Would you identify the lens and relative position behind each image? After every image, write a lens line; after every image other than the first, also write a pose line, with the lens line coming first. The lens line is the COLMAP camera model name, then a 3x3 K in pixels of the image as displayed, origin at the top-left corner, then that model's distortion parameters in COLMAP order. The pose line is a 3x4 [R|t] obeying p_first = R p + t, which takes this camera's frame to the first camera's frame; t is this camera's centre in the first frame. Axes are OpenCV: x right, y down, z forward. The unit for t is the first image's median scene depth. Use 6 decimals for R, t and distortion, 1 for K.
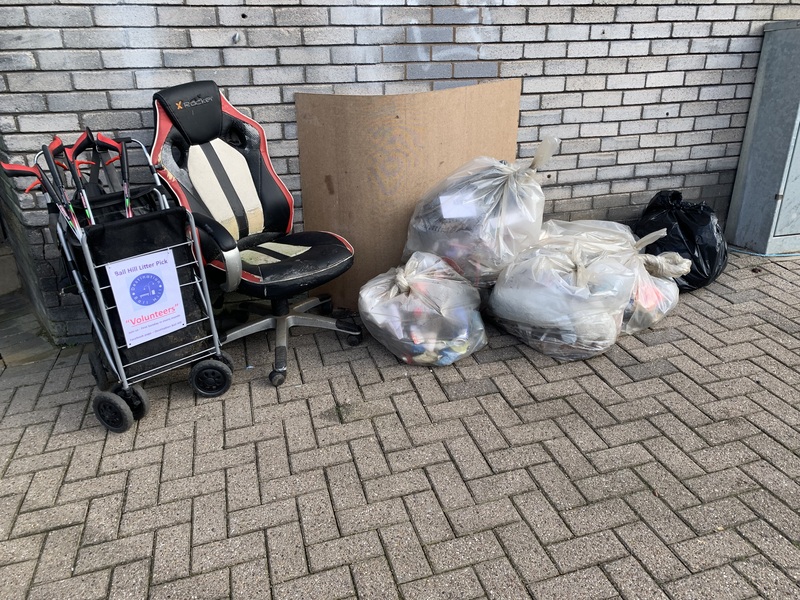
lens RADIAL K [[619.5, 0, 394.7], [0, 619.5, 301.6], [0, 0, 1]] dist [0.031032, -0.026721]
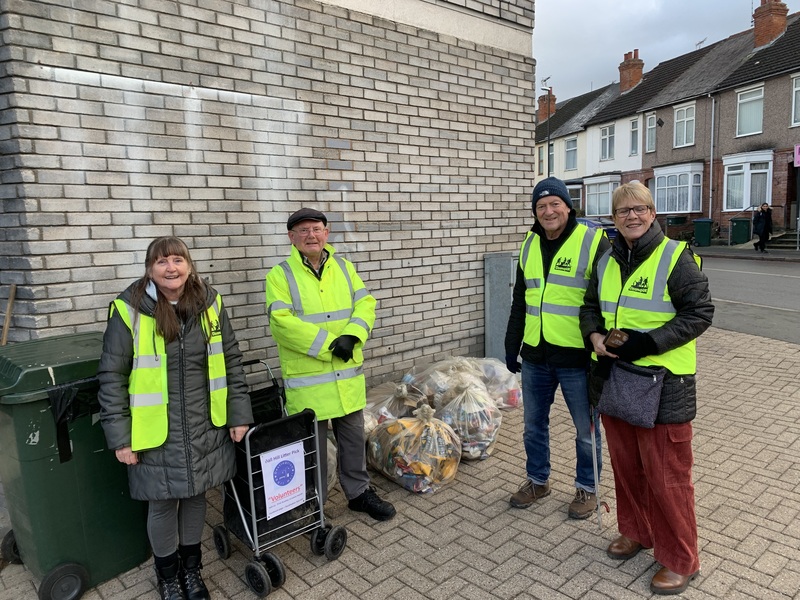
lens RADIAL K [[619.5, 0, 403.0], [0, 619.5, 289.2], [0, 0, 1]] dist [0.031032, -0.026721]
pose [[0.893354, -0.052426, 0.446284, -0.434947], [0.179857, 0.951862, -0.248214, 0.051541], [-0.411788, 0.302010, 0.859779, -0.421045]]
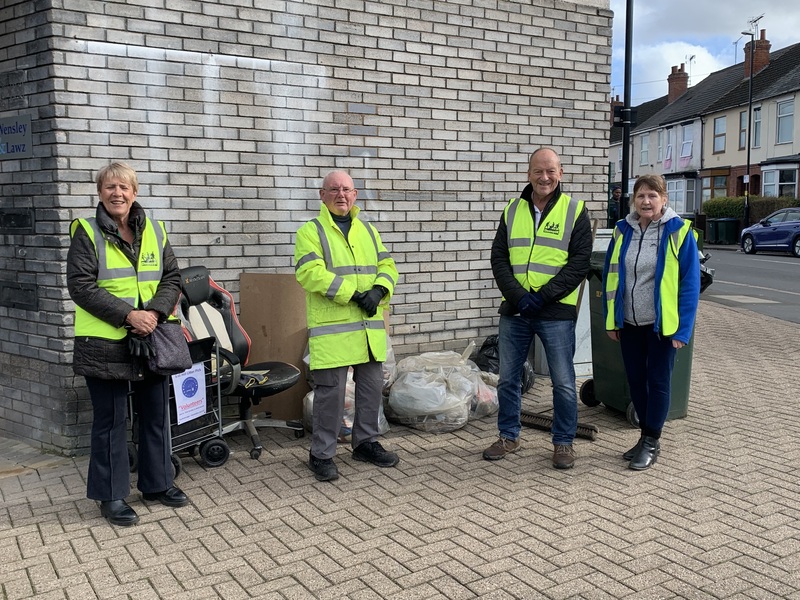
lens RADIAL K [[824.6, 0, 397.9], [0, 824.6, 294.5], [0, 0, 1]] dist [0.027101, 0.000000]
pose [[0.965345, -0.008626, 0.260835, -0.311621], [0.085364, 0.954913, -0.284350, 0.290448], [-0.246622, 0.296762, 0.922556, -0.849532]]
